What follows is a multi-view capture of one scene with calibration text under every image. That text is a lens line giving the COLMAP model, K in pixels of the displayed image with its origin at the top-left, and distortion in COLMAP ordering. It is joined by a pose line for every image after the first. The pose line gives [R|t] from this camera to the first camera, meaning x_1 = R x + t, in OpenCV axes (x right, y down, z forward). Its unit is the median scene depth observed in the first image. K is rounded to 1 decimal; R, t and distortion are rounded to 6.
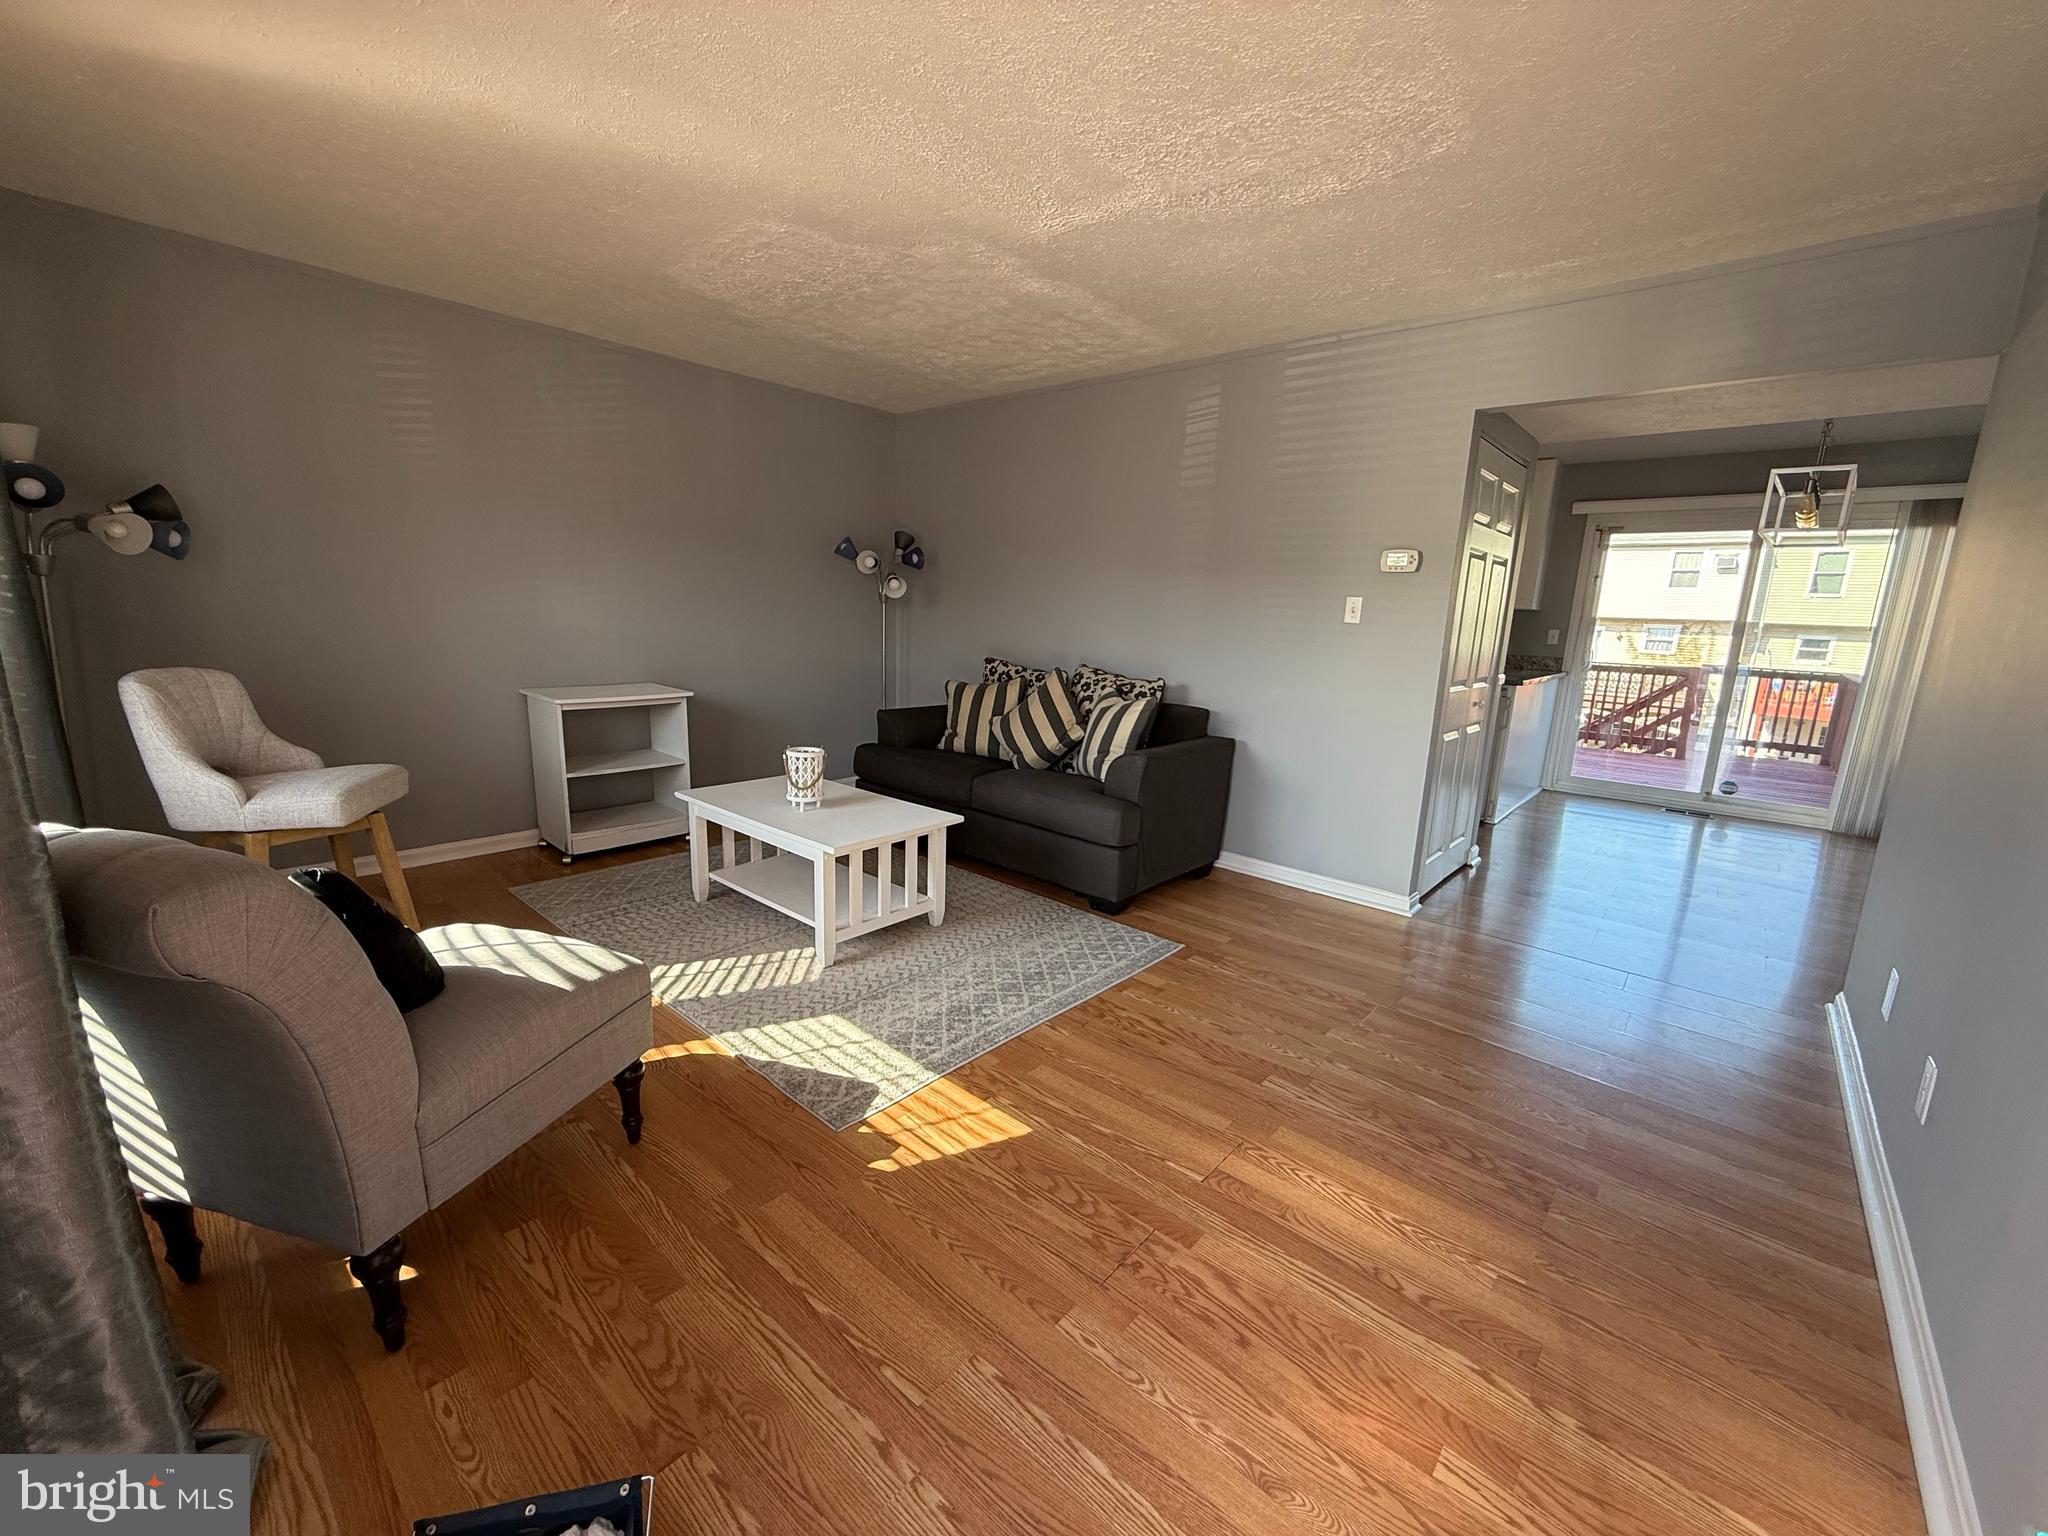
lens RADIAL K [[821.4, 0, 1020.1], [0, 821.4, 769.5], [0, 0, 1]] dist [-0.000934, 0.000250]
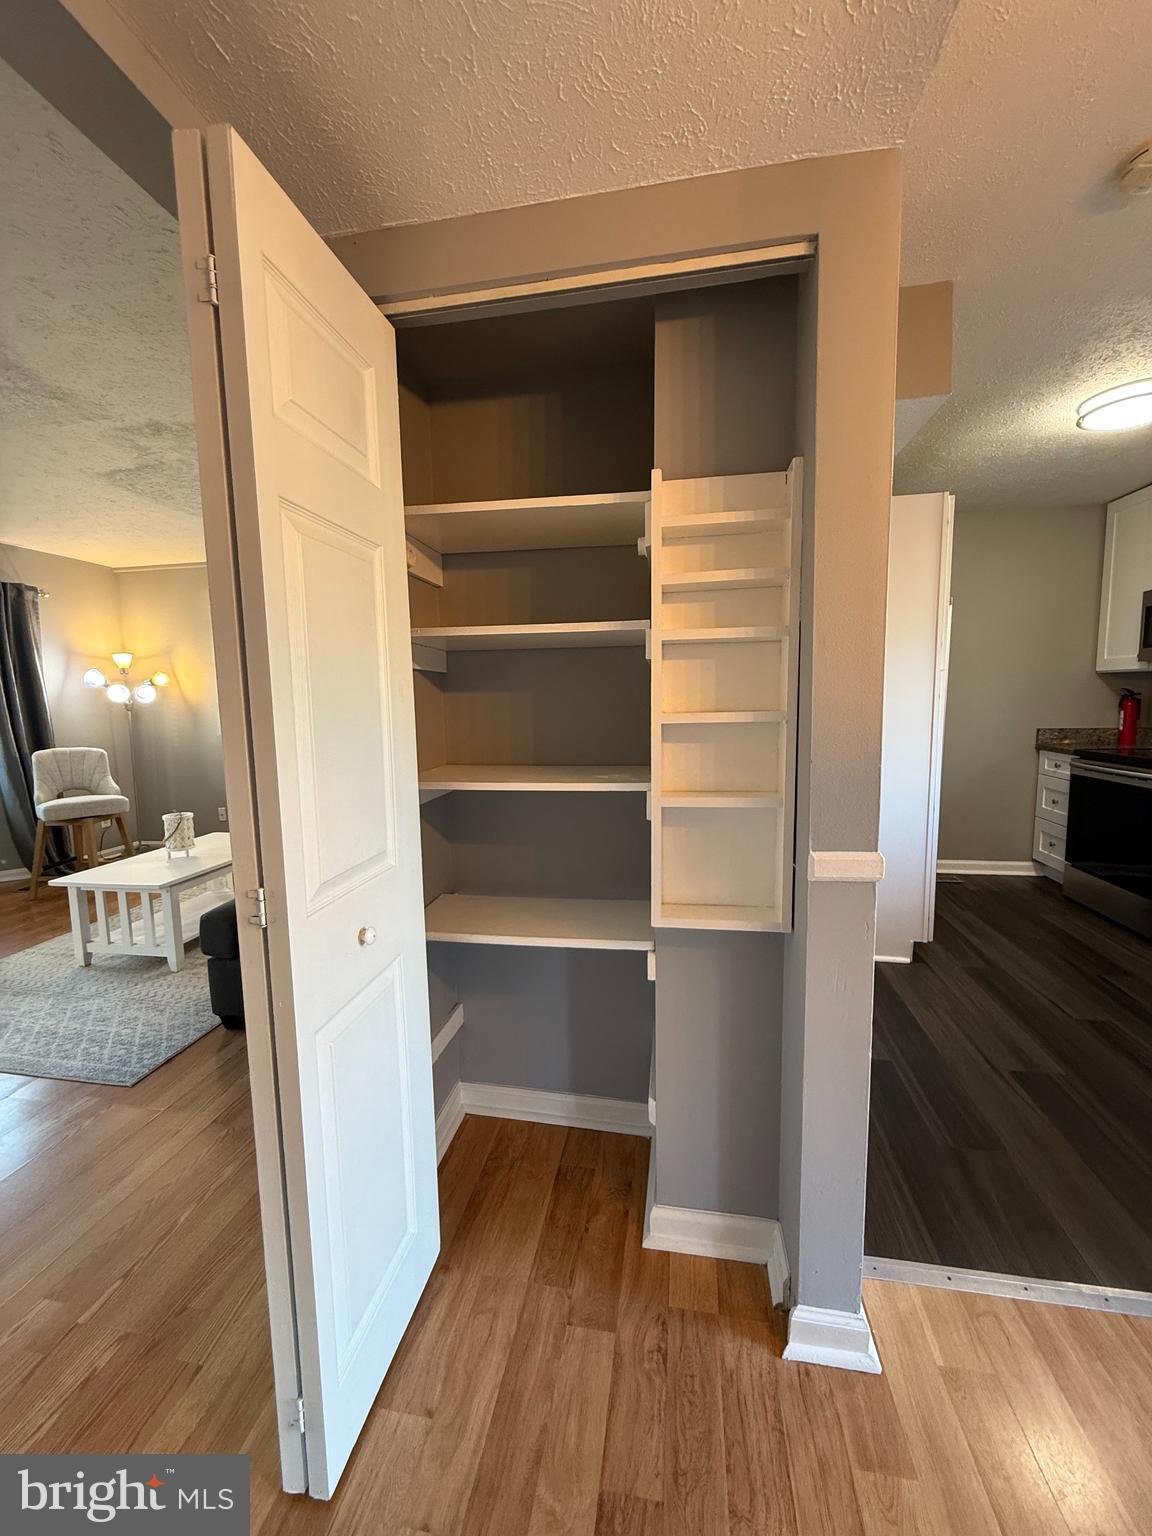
lens RADIAL K [[616.0, 0, 576.8], [0, 616.0, 763.5], [0, 0, 1]] dist [-0.000934, 0.000250]
pose [[0.519414, 0.045794, -0.853295, 0.496006], [-0.132611, 0.990785, -0.027550, -0.085752], [0.844170, 0.127467, 0.520700, 0.505446]]
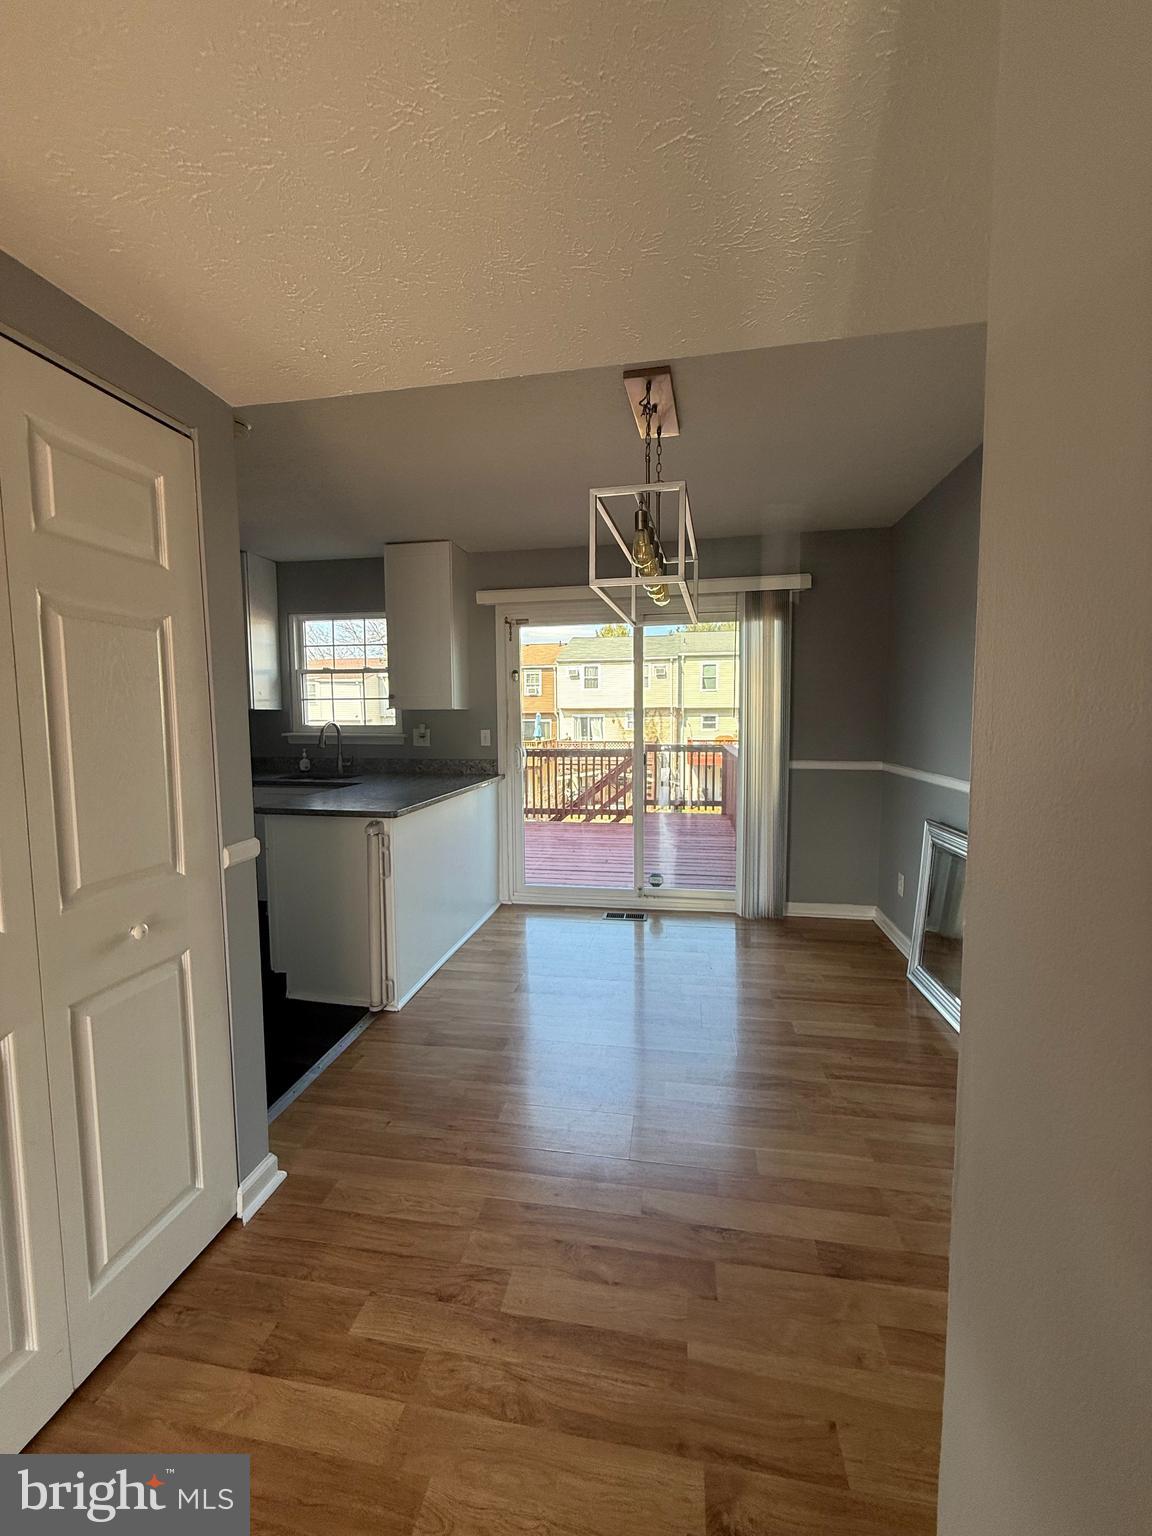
lens RADIAL K [[616.0, 0, 577.8], [0, 616.0, 765.3], [0, 0, 1]] dist [-0.000934, 0.000250]
pose [[0.850591, -0.086993, 0.518583, 0.377500], [0.140990, 0.987839, -0.065544, -0.071226], [-0.506574, 0.128866, 0.852512, 0.366892]]
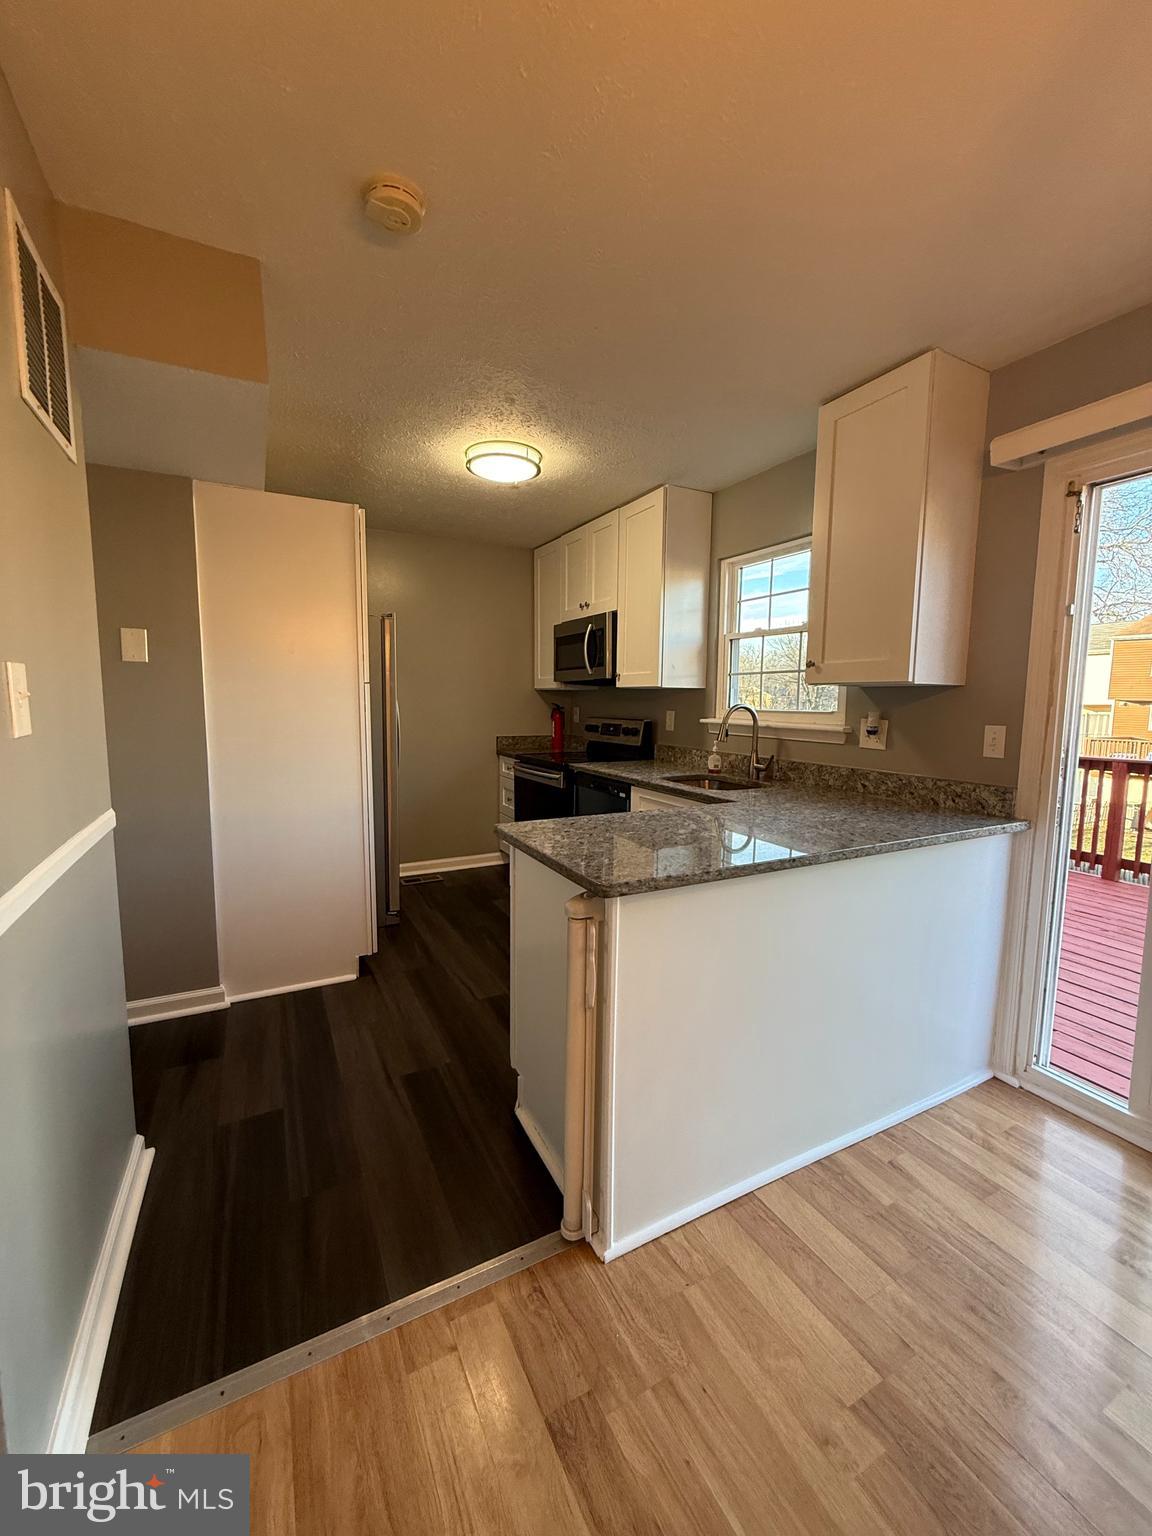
lens RADIAL K [[616.0, 0, 573.8], [0, 616.0, 763.3], [0, 0, 1]] dist [-0.000934, 0.000250]
pose [[0.932919, 0.007013, -0.360018, 0.552467], [-0.044788, 0.994306, -0.096691, -0.105186], [0.357290, 0.106330, 0.927921, 0.598038]]
